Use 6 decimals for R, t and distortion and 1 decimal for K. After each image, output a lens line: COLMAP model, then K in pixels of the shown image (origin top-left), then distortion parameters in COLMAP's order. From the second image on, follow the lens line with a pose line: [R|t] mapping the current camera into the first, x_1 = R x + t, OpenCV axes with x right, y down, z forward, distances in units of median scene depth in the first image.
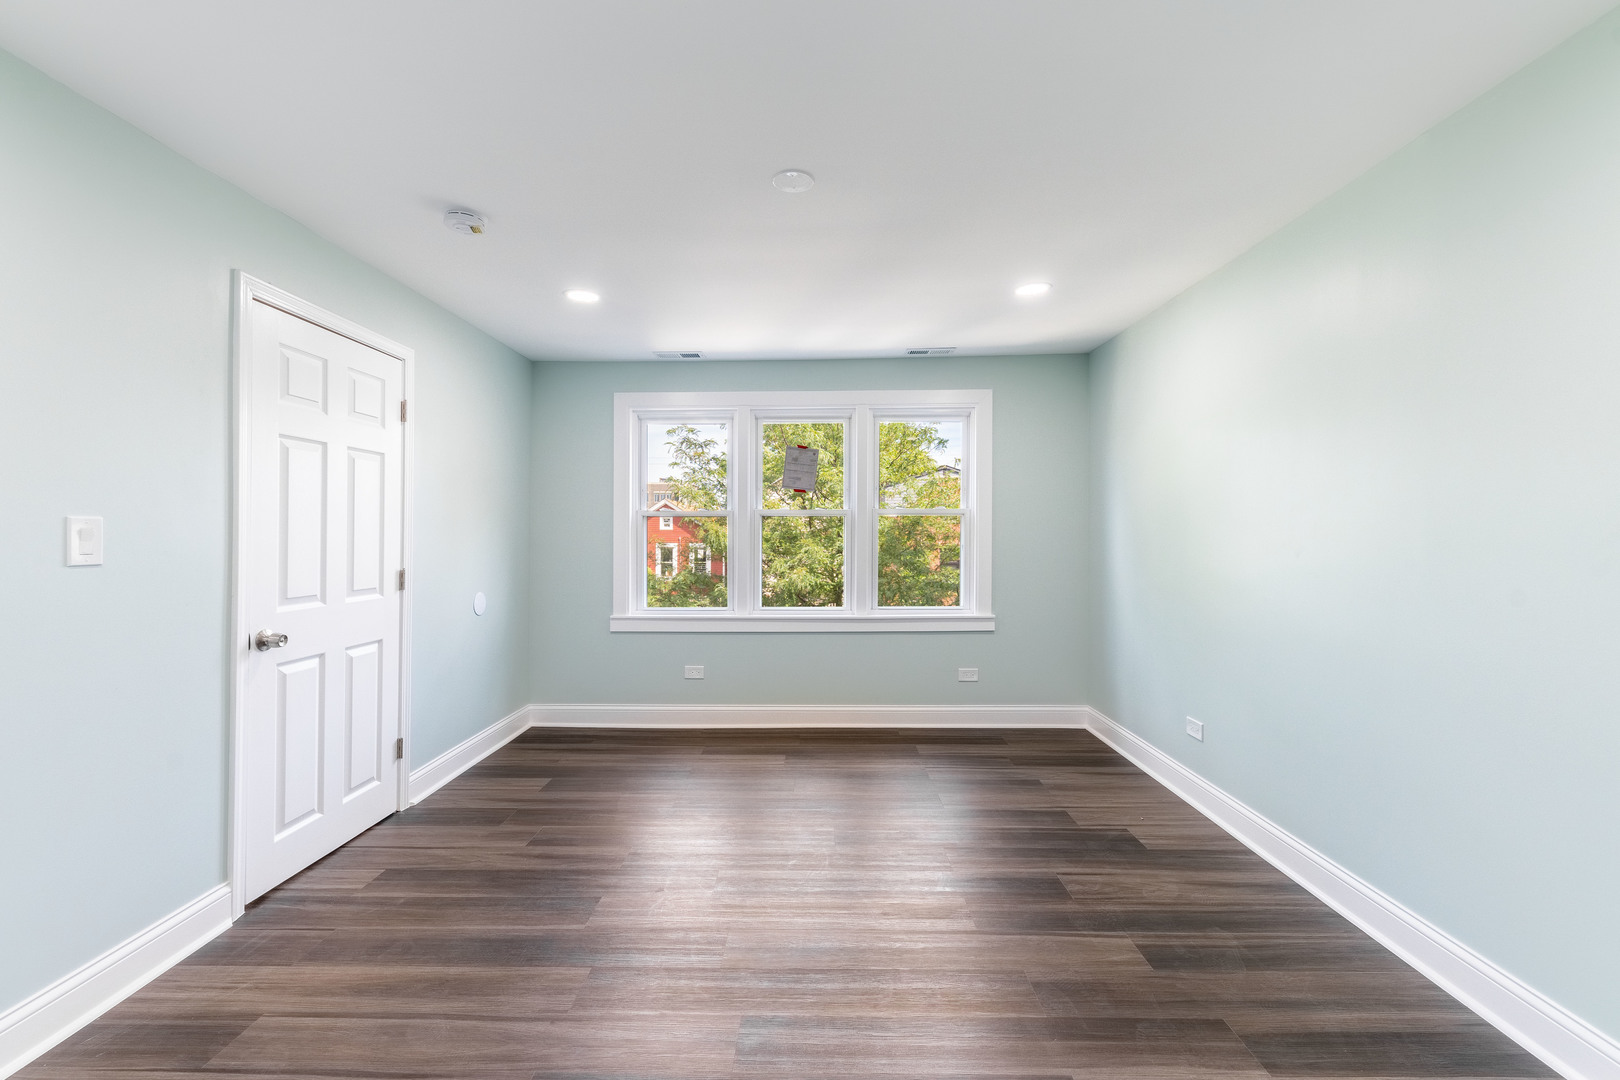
lens RADIAL K [[662.9, 0, 803.7], [0, 662.9, 540.8], [0, 0, 1]] dist [-0.001242, -0.001171]
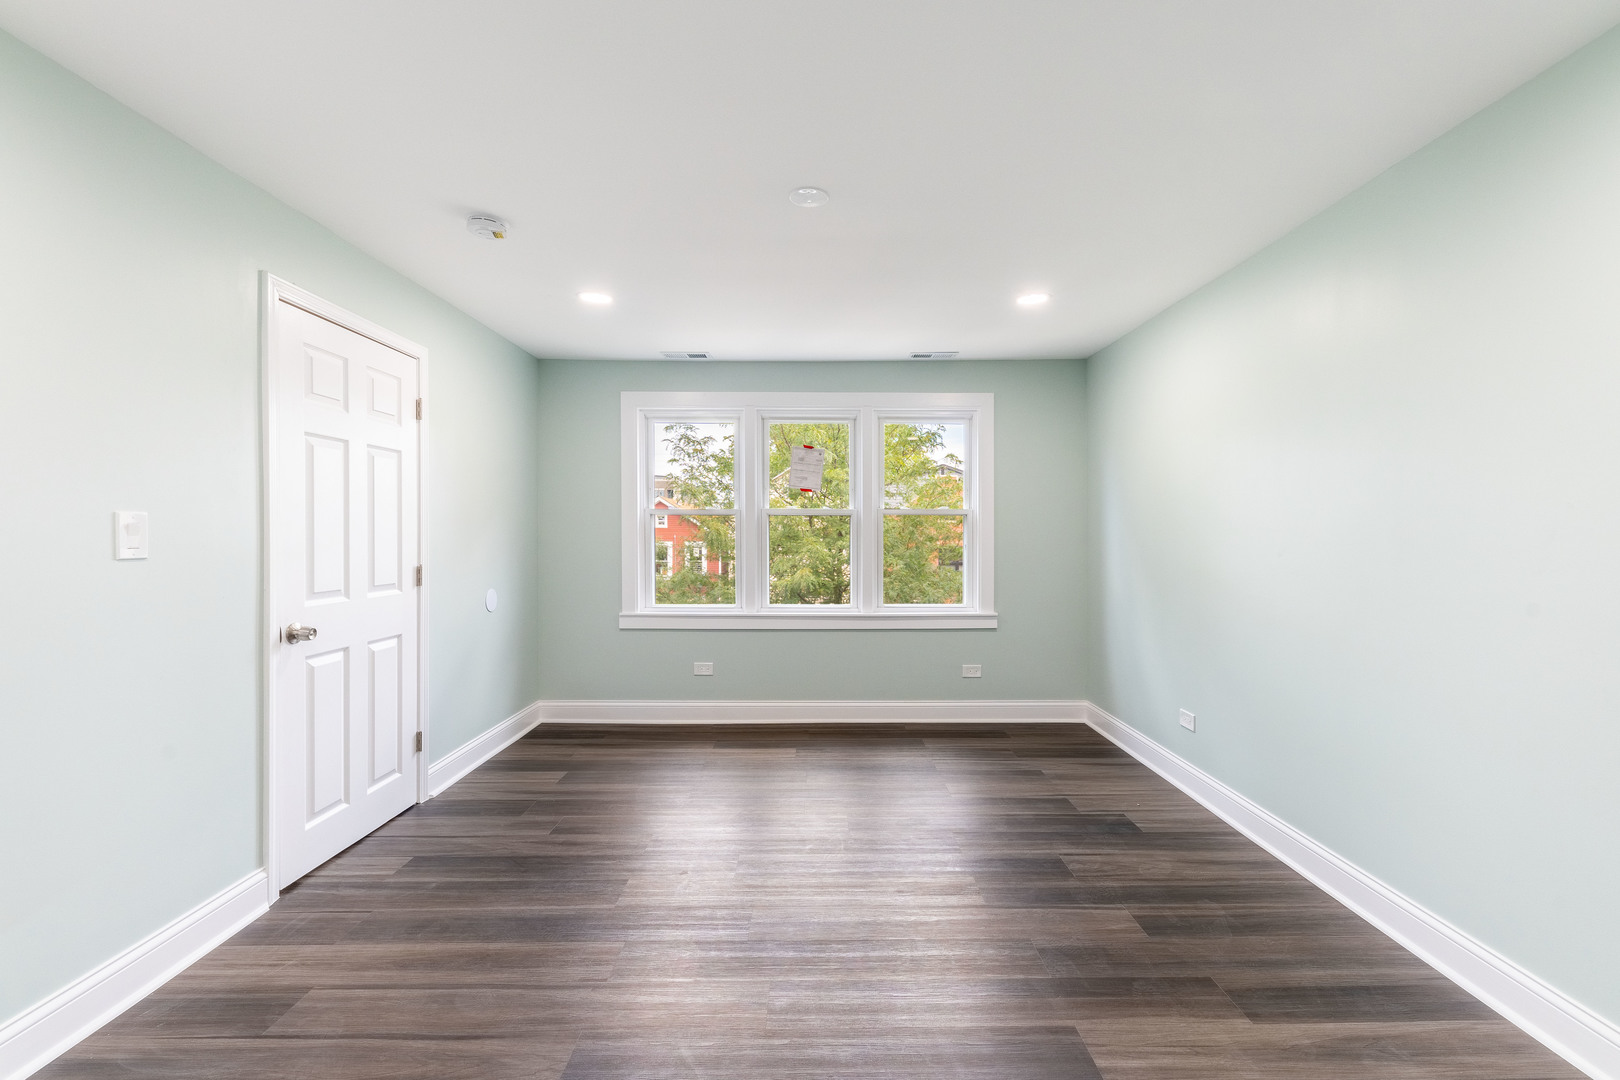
lens RADIAL K [[662.9, 0, 822.7], [0, 662.9, 533.5], [0, 0, 1]] dist [-0.001242, -0.001171]
pose [[0.999571, 0.006203, 0.028629, -0.022523], [-0.005927, 0.999935, -0.009723, 0.000205], [-0.028687, 0.009549, 0.999543, -0.042189]]
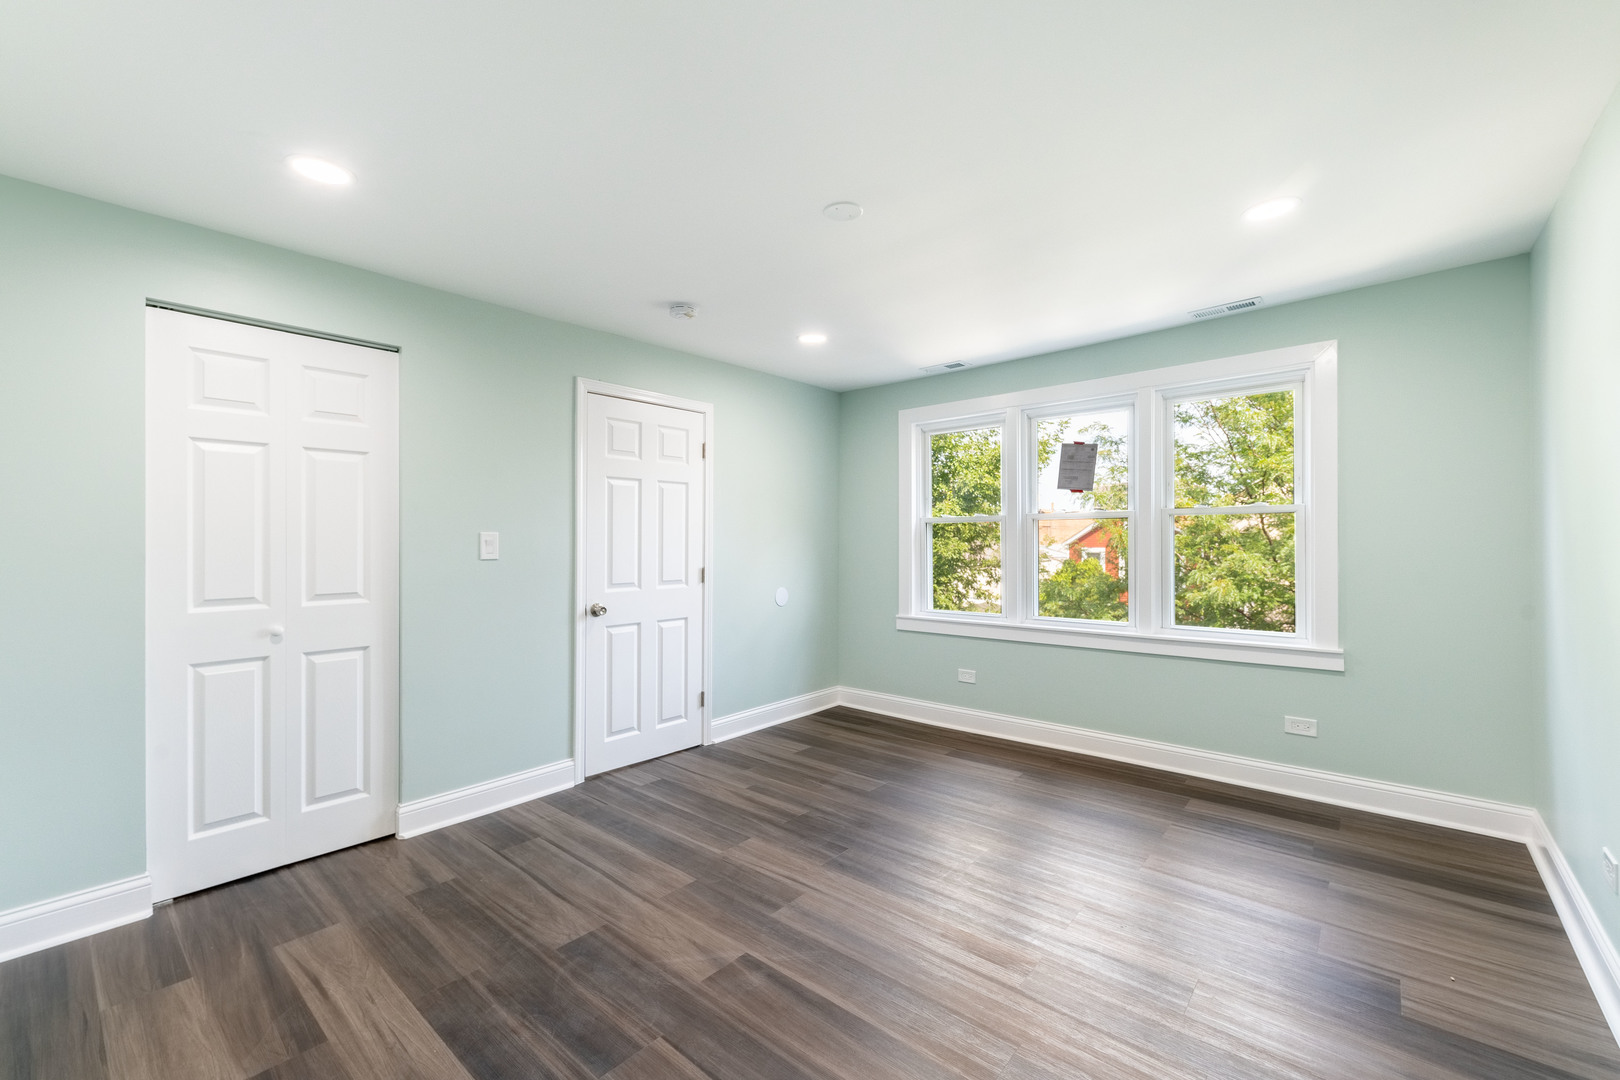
lens RADIAL K [[662.9, 0, 810.2], [0, 662.9, 539.1], [0, 0, 1]] dist [-0.001242, -0.001171]
pose [[0.763630, -0.006891, -0.645618, 0.482309], [-0.000229, 0.999940, -0.010944, 0.000134], [0.645654, 0.008505, 0.763583, 0.111803]]
